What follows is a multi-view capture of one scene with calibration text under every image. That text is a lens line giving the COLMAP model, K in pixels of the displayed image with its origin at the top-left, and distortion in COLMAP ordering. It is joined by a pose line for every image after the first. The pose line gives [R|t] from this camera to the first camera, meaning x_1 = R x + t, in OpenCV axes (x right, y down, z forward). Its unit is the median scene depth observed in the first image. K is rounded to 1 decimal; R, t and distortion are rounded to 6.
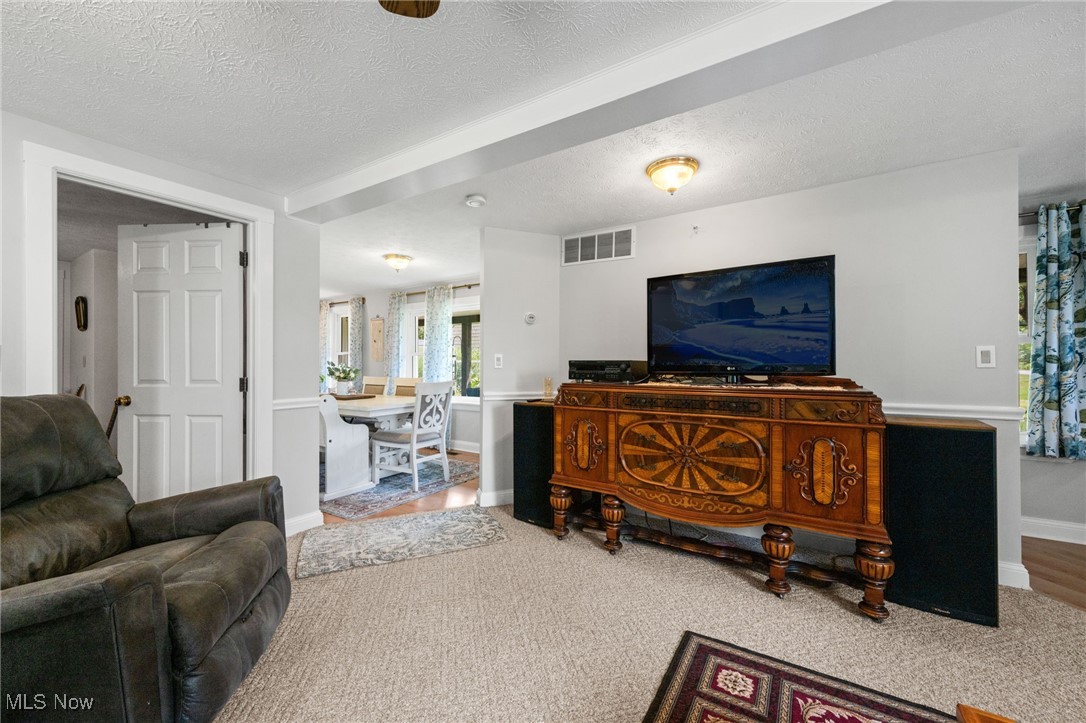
lens RADIAL K [[428.2, 0, 539.1], [0, 428.2, 360.7], [0, 0, 1]] dist [0.002114, 0.000156]
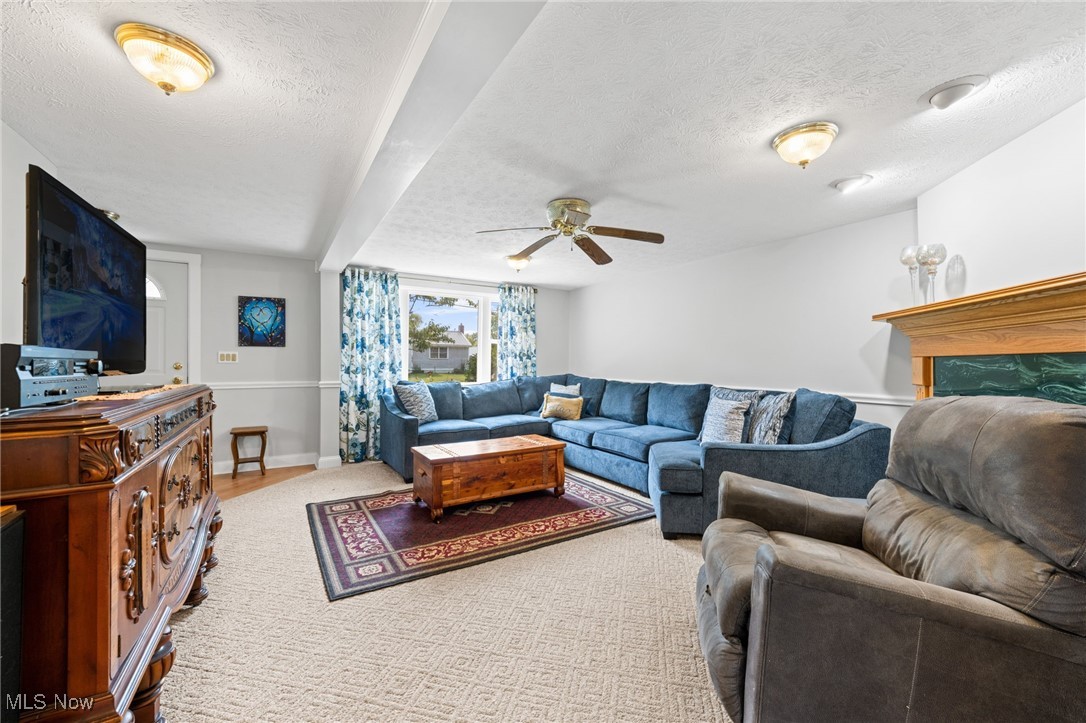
lens RADIAL K [[428.2, 0, 542.2], [0, 428.2, 360.5], [0, 0, 1]] dist [0.002114, 0.000156]
pose [[-0.903393, 0.003724, 0.428797, -0.456587], [-0.003189, 0.999876, -0.015400, 0.016711], [-0.428801, -0.015280, -0.903270, 1.290416]]
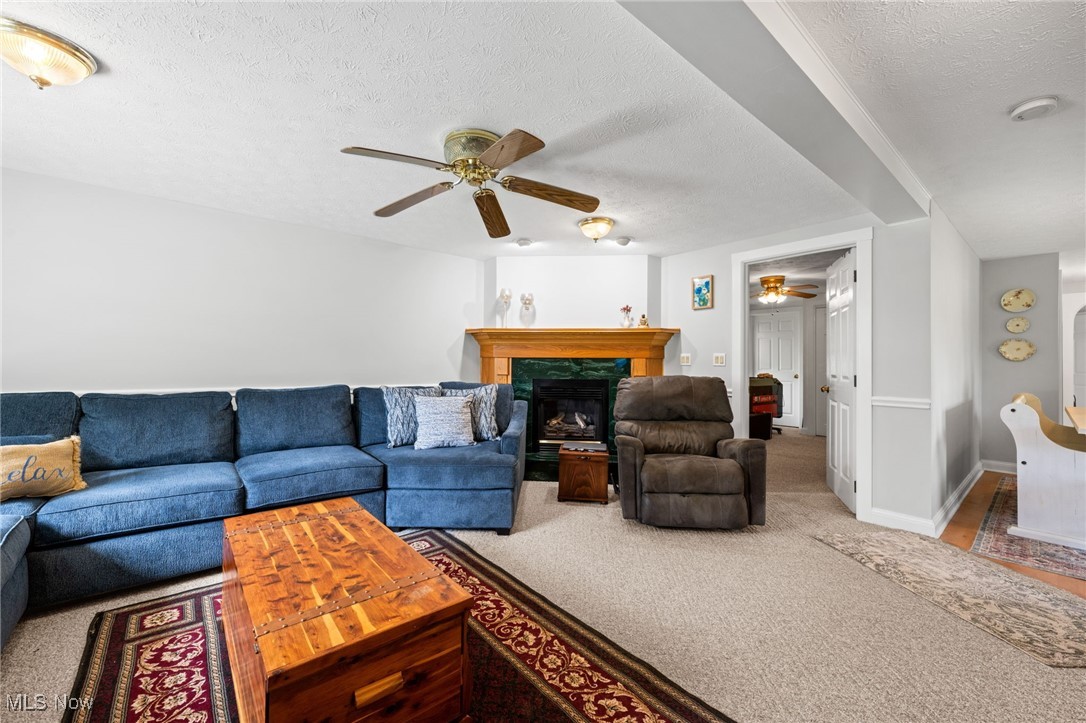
lens RADIAL K [[428.2, 0, 537.8], [0, 428.2, 362.1], [0, 0, 1]] dist [0.002114, 0.000156]
pose [[-0.296930, 0.001149, -0.954899, 0.781931], [-0.001872, 0.999997, 0.001785, 0.003632], [0.954897, 0.002318, -0.296927, 0.557485]]
